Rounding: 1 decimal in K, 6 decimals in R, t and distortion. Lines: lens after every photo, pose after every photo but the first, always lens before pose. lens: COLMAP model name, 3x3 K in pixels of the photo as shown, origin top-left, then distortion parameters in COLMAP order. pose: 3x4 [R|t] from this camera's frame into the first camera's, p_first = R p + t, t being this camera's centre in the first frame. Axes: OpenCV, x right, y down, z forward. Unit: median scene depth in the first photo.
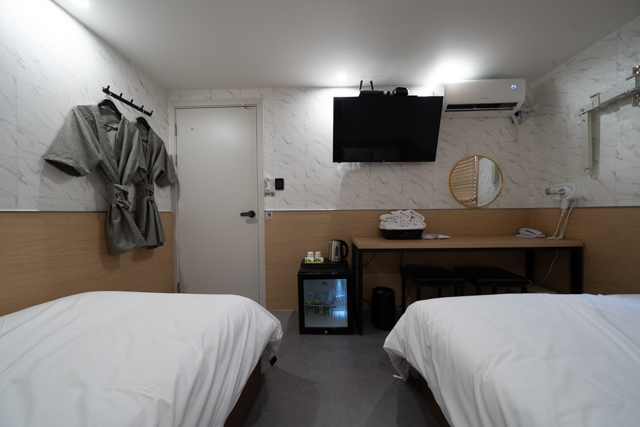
lens RADIAL K [[220.6, 0, 322.0], [0, 220.6, 218.0], [0, 0, 1]] dist [-0.008370, 0.000335]
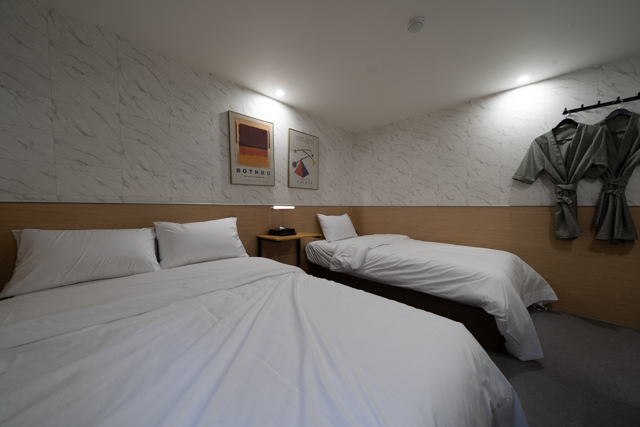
lens RADIAL K [[220.6, 0, 322.3], [0, 220.6, 213.2], [0, 0, 1]] dist [-0.008370, 0.000335]
pose [[-0.714460, 0.038017, -0.698643, 0.941956], [-0.007246, 0.998067, 0.061721, -0.055858], [0.699639, 0.049160, -0.712803, 0.923406]]
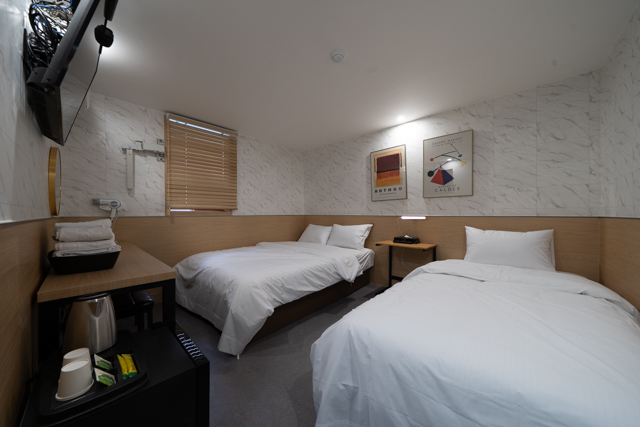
lens RADIAL K [[220.6, 0, 324.7], [0, 220.6, 216.7], [0, 0, 1]] dist [-0.008370, 0.000335]
pose [[-0.720203, 0.013935, 0.693624, -0.734271], [0.024120, 0.999697, 0.004960, -0.029501], [-0.693344, 0.020302, -0.720320, 1.295202]]
